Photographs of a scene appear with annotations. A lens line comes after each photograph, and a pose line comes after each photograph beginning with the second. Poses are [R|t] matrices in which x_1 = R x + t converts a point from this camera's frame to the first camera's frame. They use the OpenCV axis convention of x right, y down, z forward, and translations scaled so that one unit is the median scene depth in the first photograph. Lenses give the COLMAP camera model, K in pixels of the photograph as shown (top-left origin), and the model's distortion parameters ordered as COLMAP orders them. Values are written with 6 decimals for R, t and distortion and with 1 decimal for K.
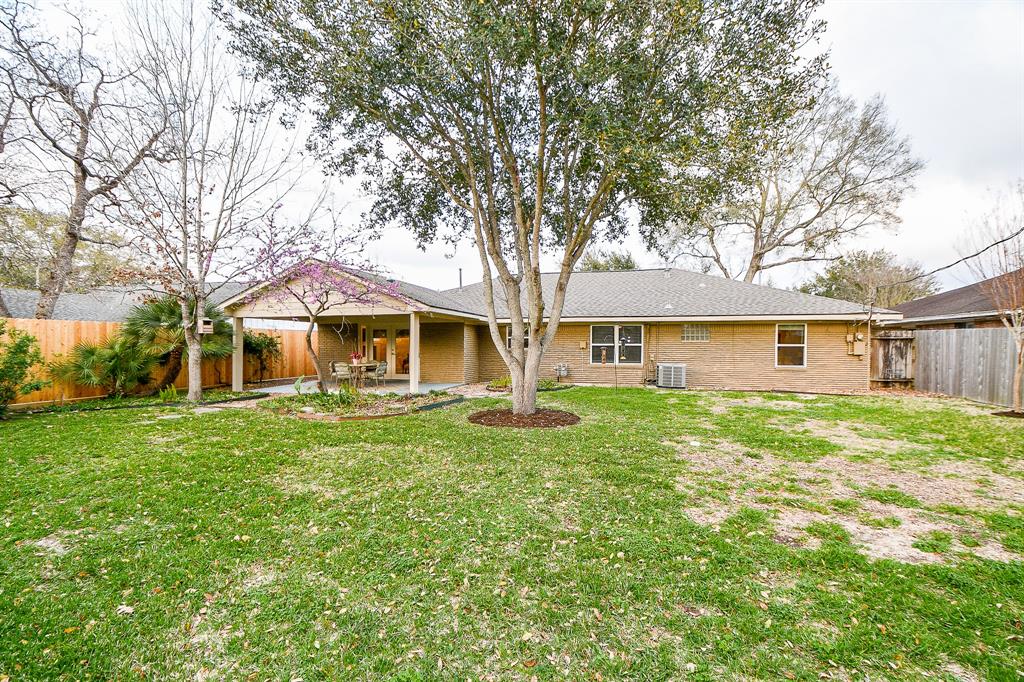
lens RADIAL K [[450.7, 0, 512.5], [0, 450.7, 344.5], [0, 0, 1]] dist [-0.006973, -0.004229]
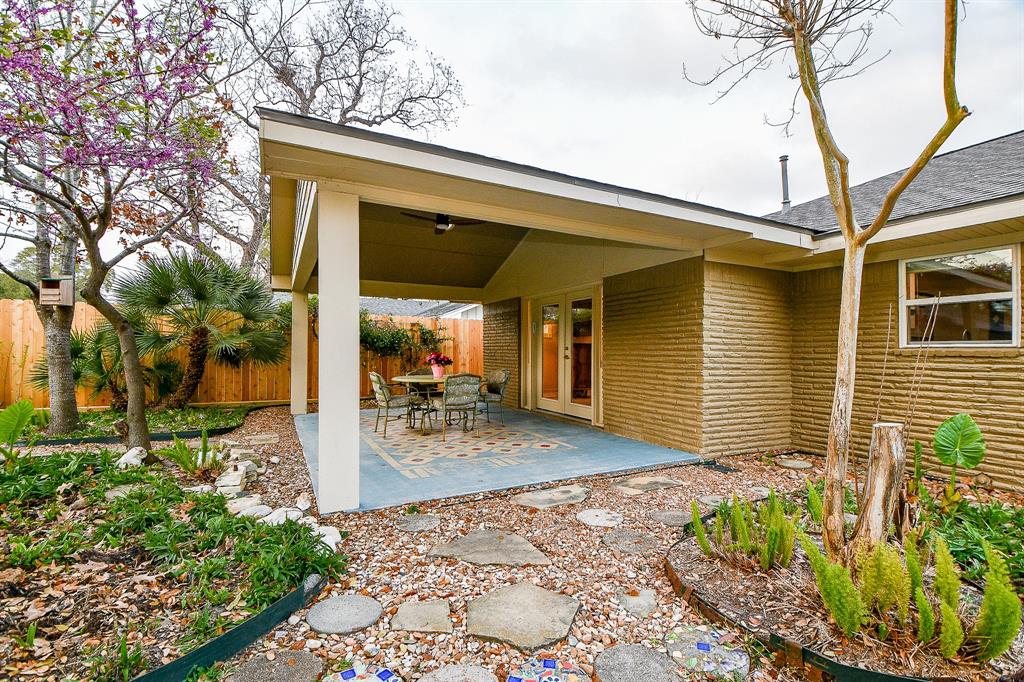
lens RADIAL K [[450.7, 0, 510.4], [0, 450.7, 343.1], [0, 0, 1]] dist [-0.006973, -0.004229]
pose [[0.686307, -0.002233, -0.727308, 0.009777], [-0.005394, 0.999952, -0.008160, 0.005562], [0.727292, 0.009524, 0.686262, 0.656777]]
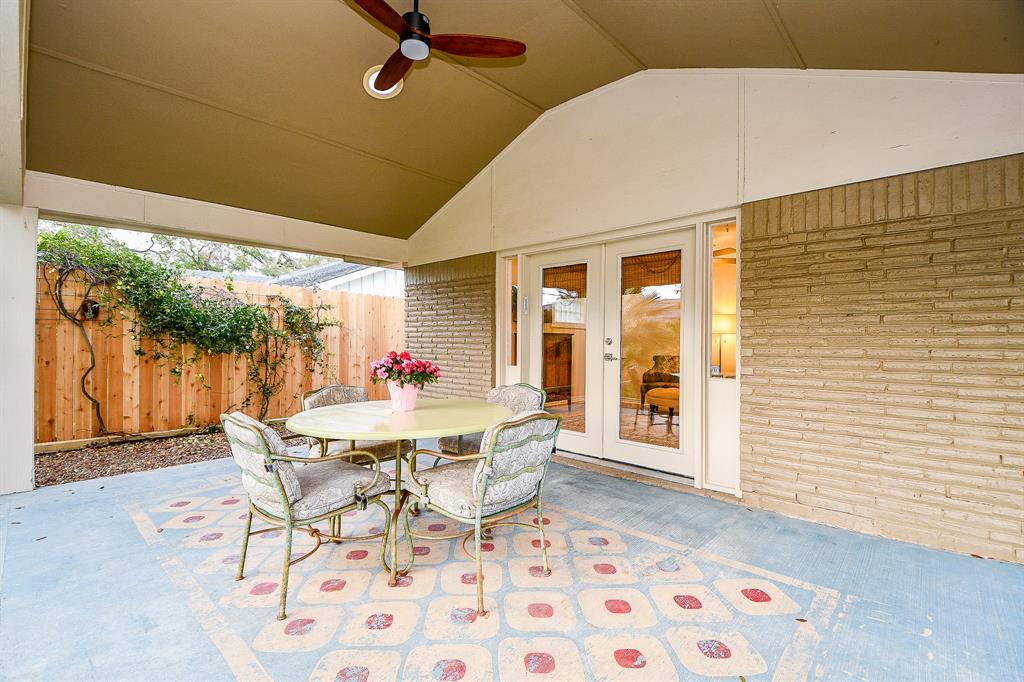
lens RADIAL K [[450.7, 0, 505.7], [0, 450.7, 336.9], [0, 0, 1]] dist [-0.006973, -0.004229]
pose [[0.892925, 0.008159, -0.450131, -0.210383], [-0.011343, 0.999926, -0.004376, 0.005997], [0.450062, 0.009013, 0.892952, 0.752474]]
